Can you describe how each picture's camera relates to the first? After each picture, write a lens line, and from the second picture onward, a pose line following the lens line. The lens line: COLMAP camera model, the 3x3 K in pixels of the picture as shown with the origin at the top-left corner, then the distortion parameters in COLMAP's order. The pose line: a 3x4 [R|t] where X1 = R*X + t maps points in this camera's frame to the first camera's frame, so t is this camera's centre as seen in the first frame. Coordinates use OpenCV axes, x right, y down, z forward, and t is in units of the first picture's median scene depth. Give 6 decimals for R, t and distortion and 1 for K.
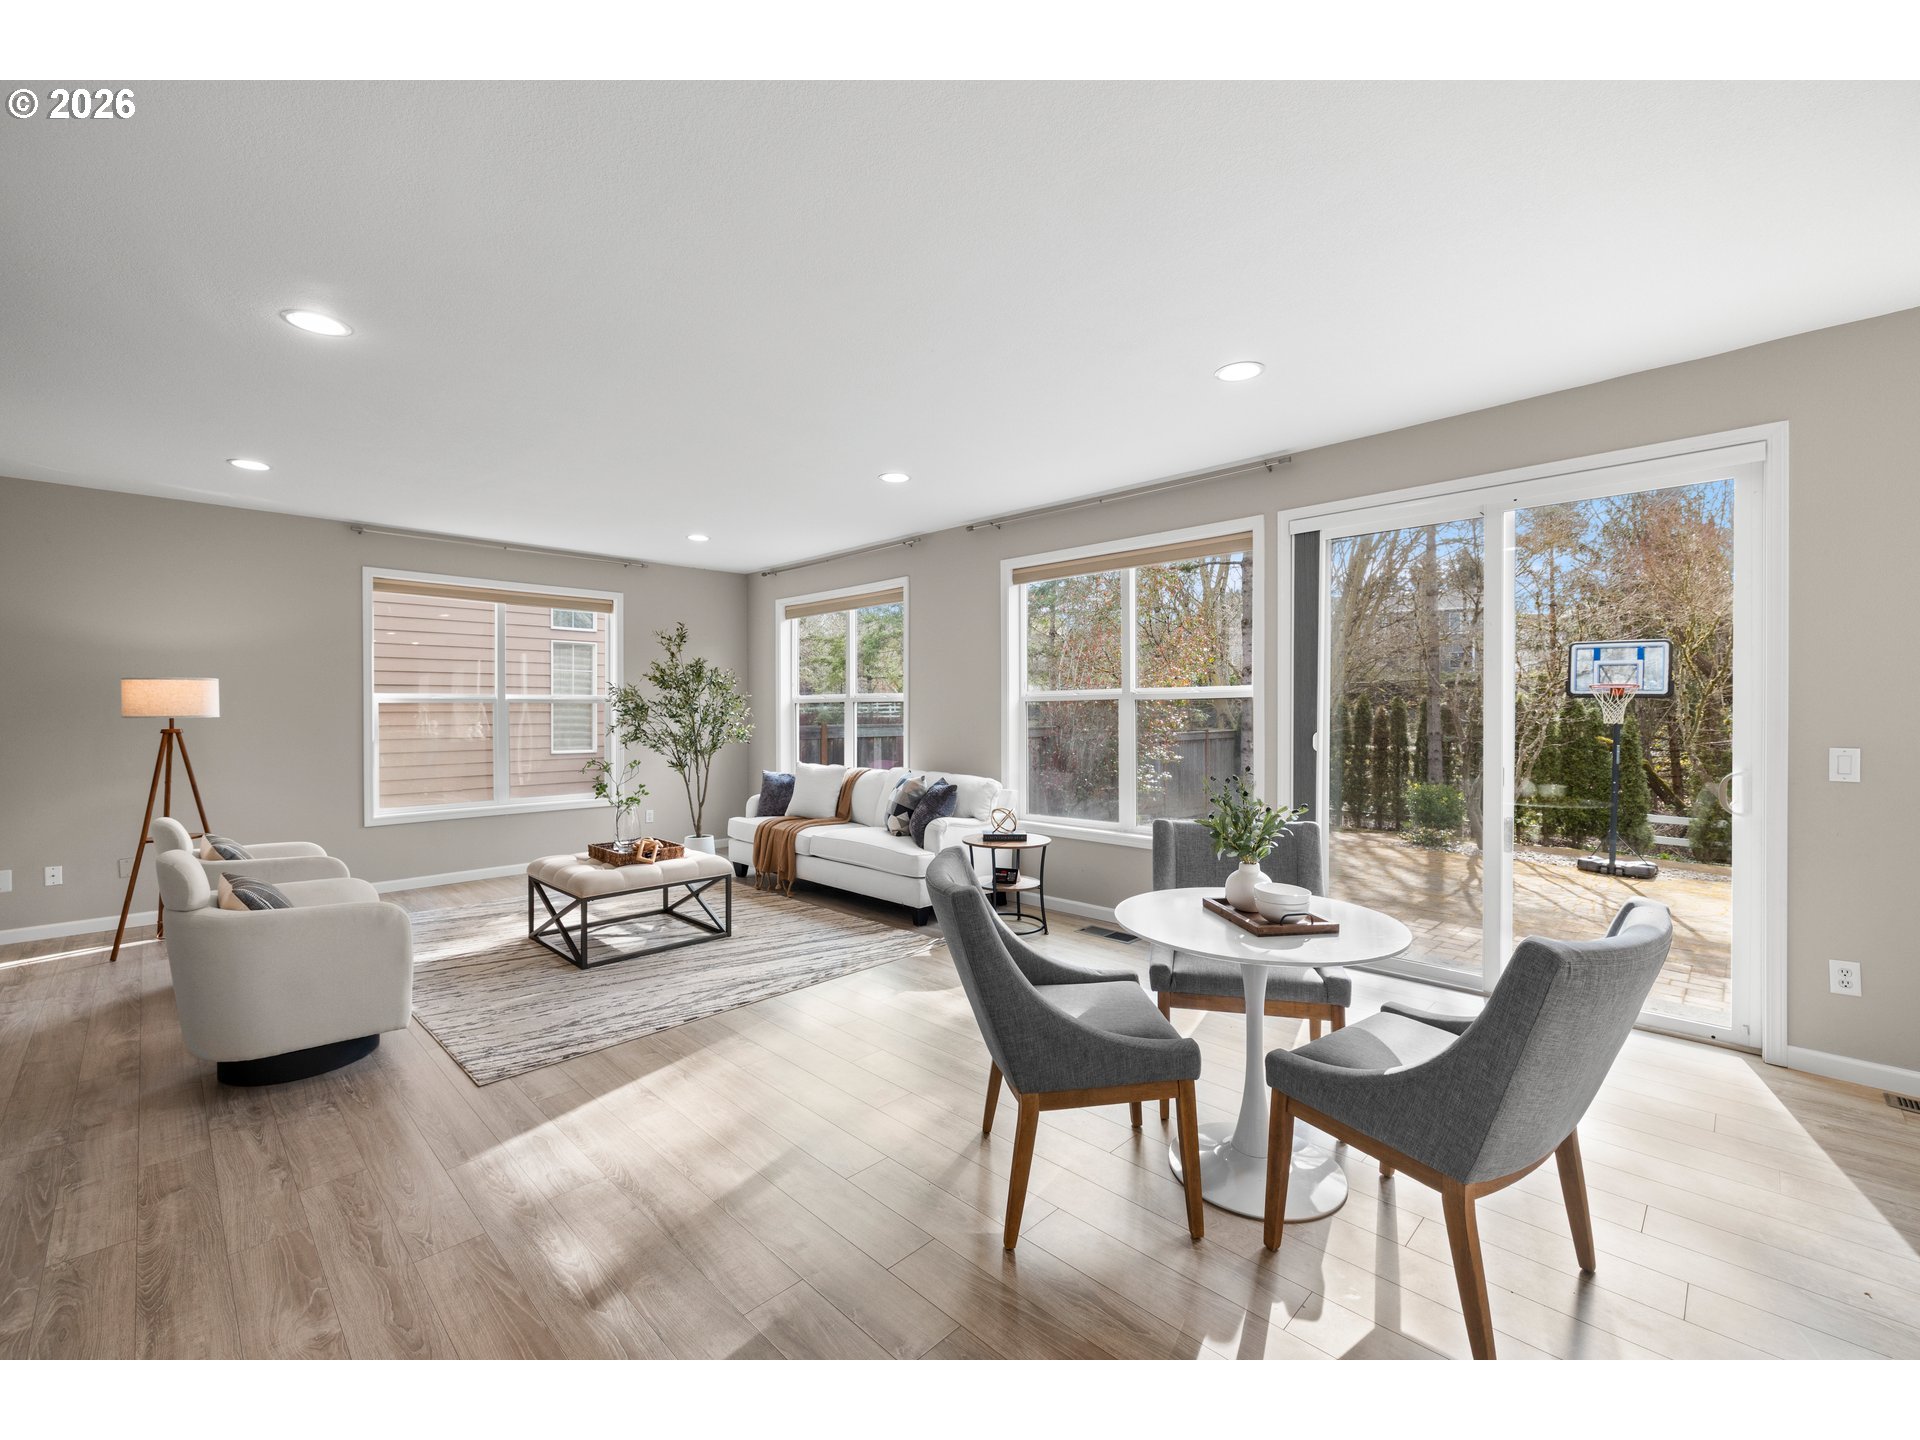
lens RADIAL K [[812.6, 0, 956.4], [0, 812.6, 702.8], [0, 0, 1]] dist [-0.000057, -0.000161]
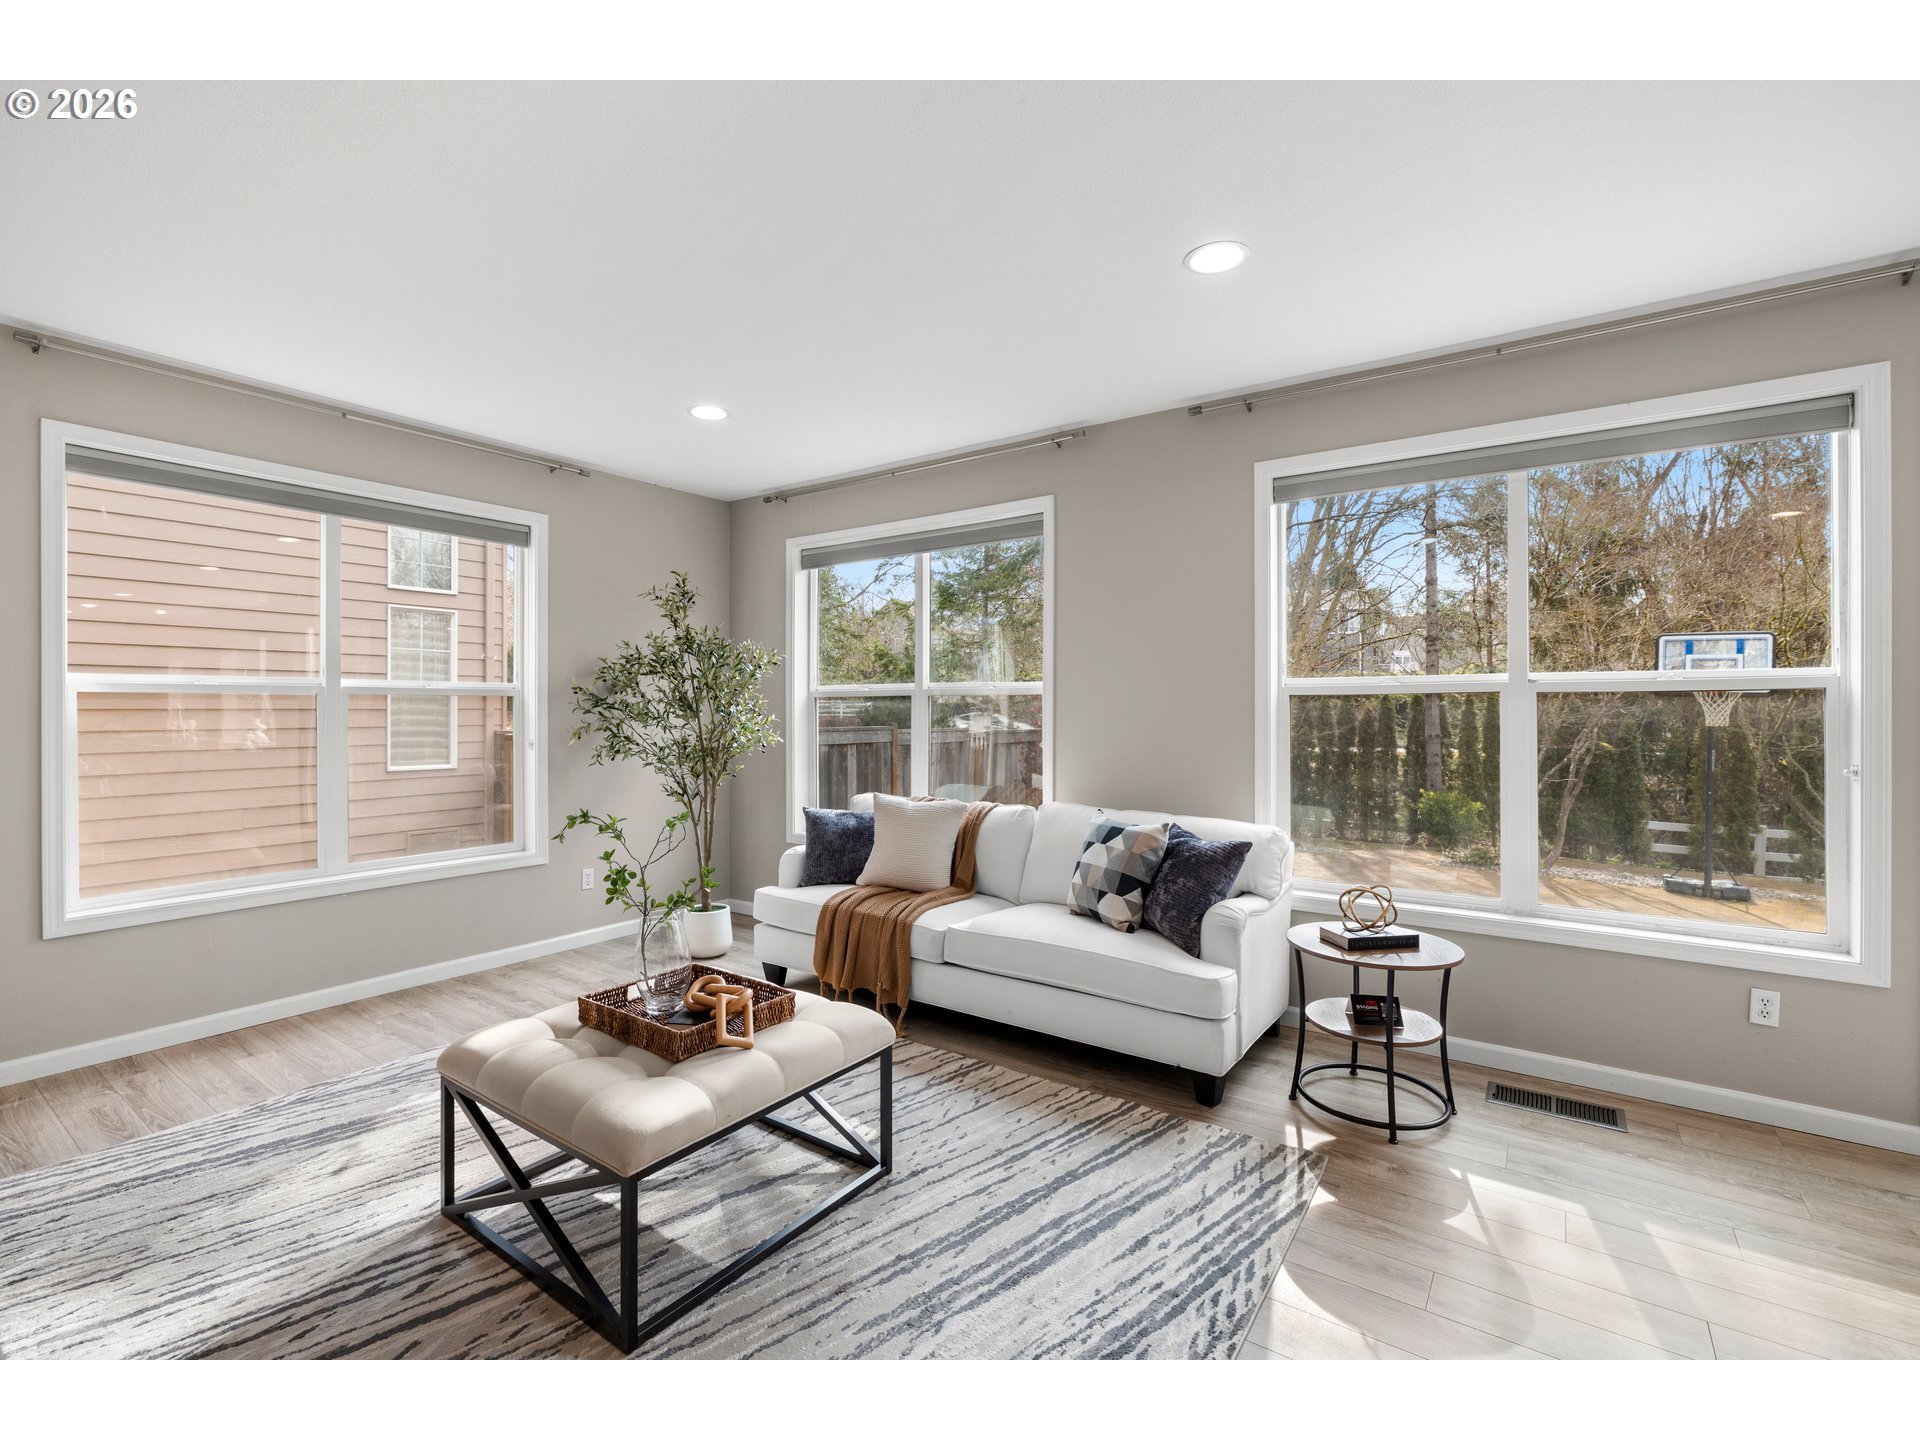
lens RADIAL K [[849.6, 0, 955.9], [0, 849.6, 702.9], [0, 0, 1]] dist [-0.002764, -0.000853]
pose [[0.986298, 0.003829, 0.164928, -0.249110], [-0.004299, 0.999988, 0.002489, 0.003187], [-0.164916, -0.003164, 0.986303, 0.377214]]
